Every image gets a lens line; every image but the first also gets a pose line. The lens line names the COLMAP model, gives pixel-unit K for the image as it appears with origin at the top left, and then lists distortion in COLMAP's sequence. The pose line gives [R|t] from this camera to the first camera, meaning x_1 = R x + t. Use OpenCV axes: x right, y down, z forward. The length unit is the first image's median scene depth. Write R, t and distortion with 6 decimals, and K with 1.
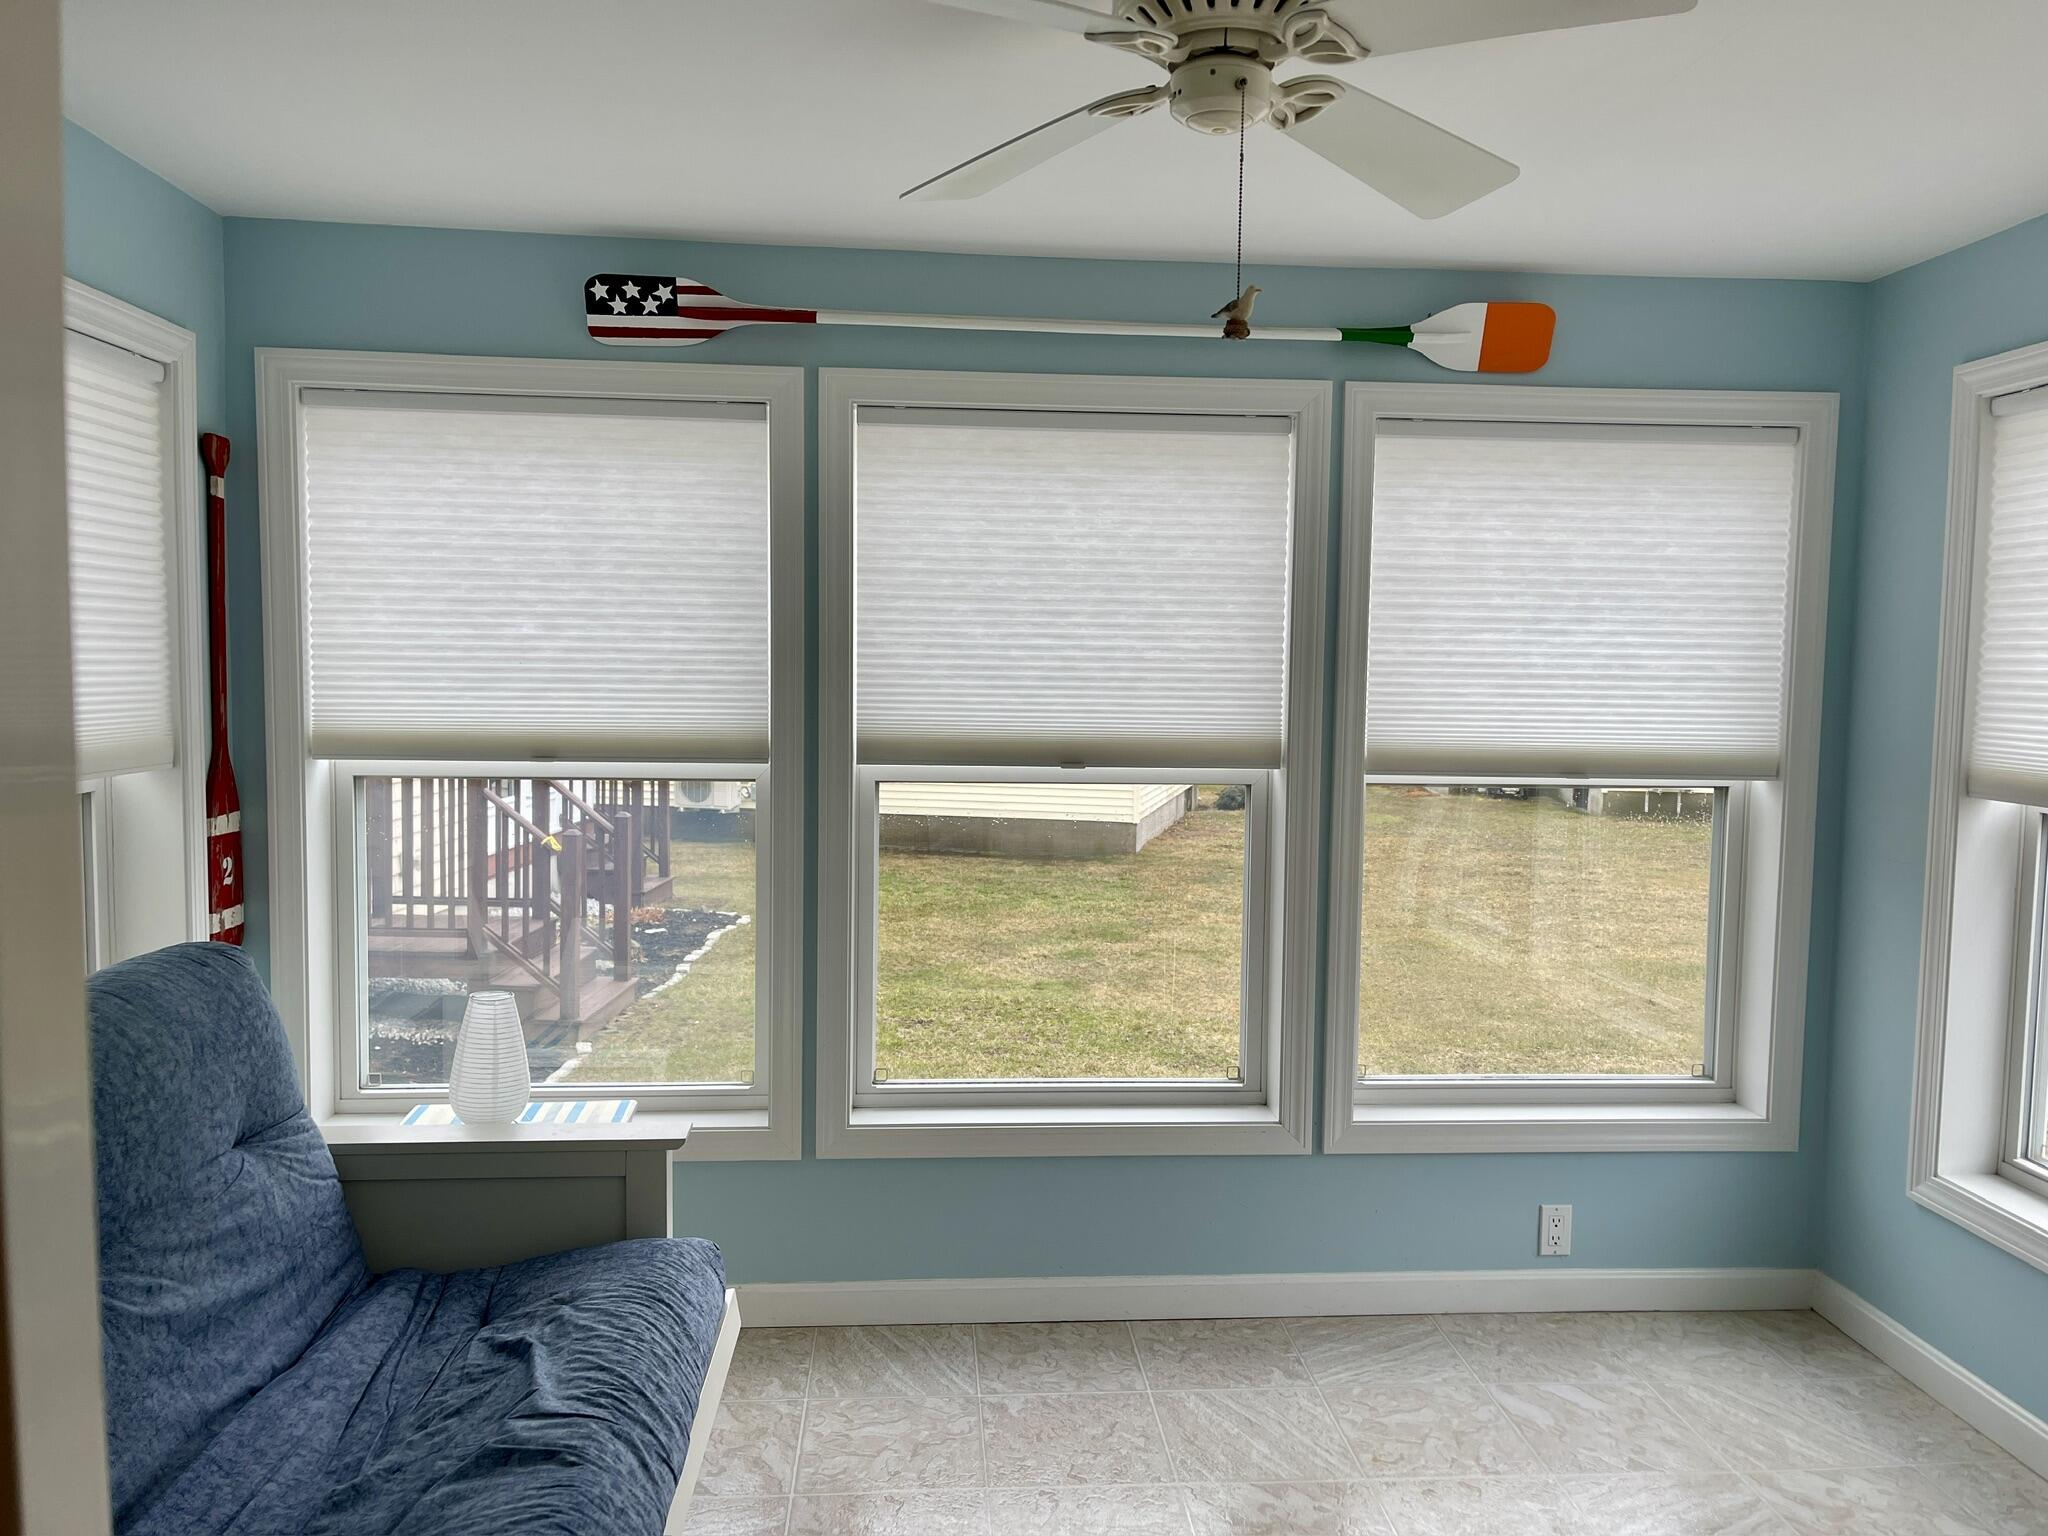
lens RADIAL K [[1491.6, 0, 1024.0], [0, 1491.6, 768.0], [0, 0, 1]] dist [0.044591, -0.090881]
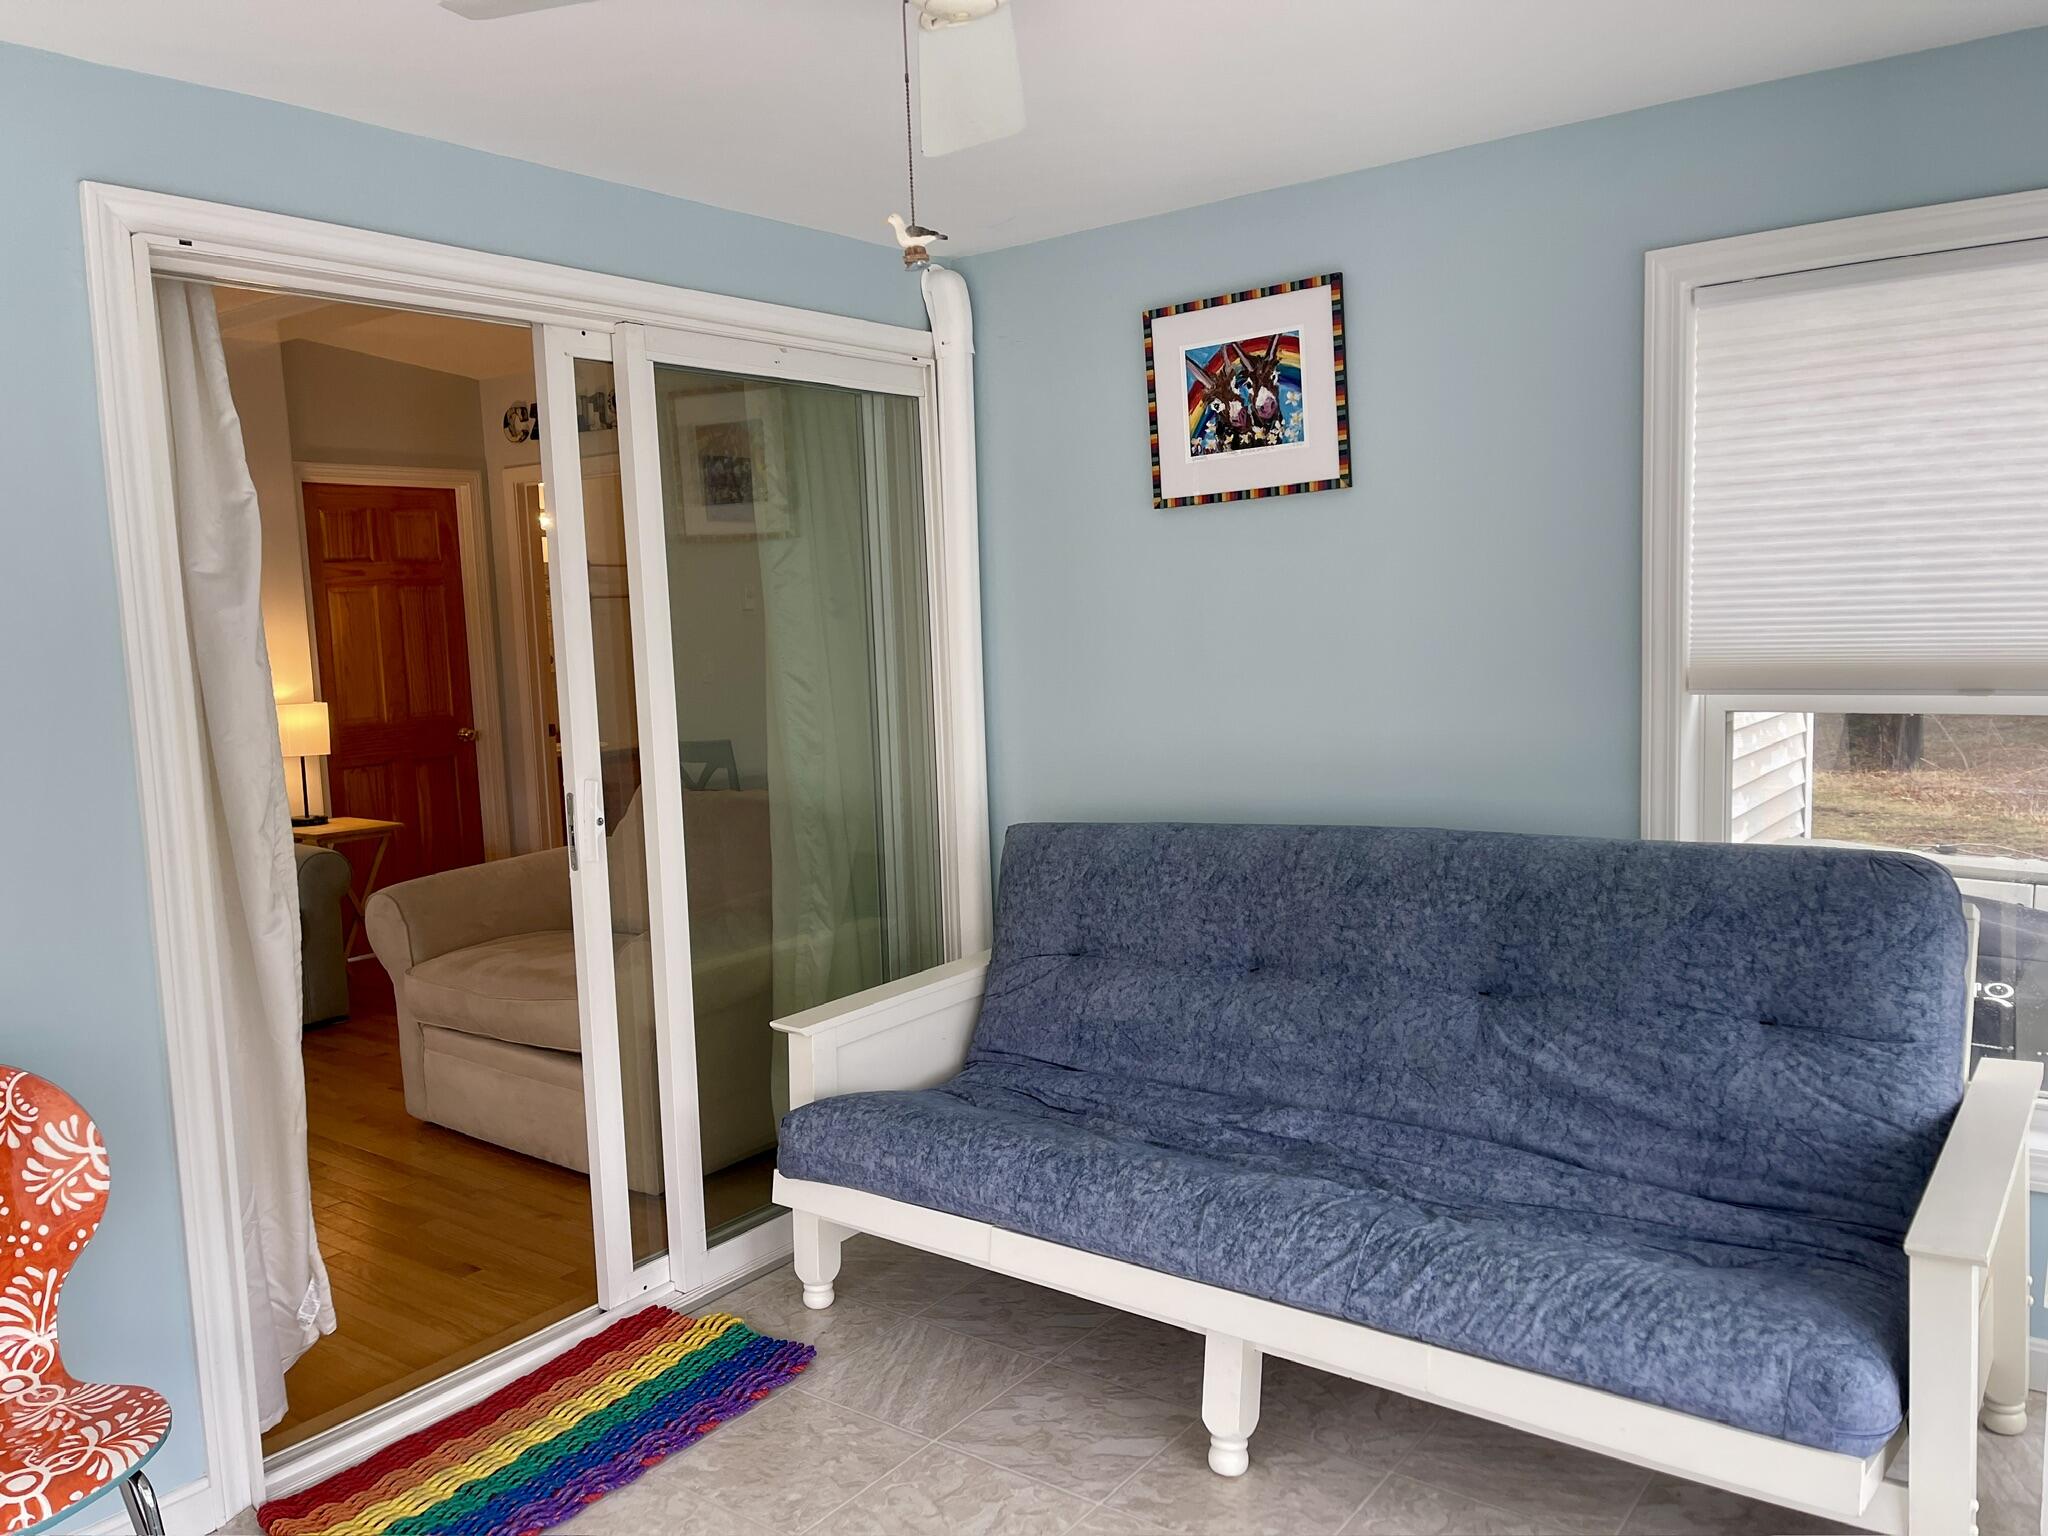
lens RADIAL K [[1491.6, 0, 1024.0], [0, 1491.6, 768.0], [0, 0, 1]] dist [0.044591, -0.090881]
pose [[-0.627387, 0.104420, -0.771675, 0.664954], [-0.027872, 0.987322, 0.156262, -0.094252], [0.778209, 0.119545, -0.616522, 1.260125]]
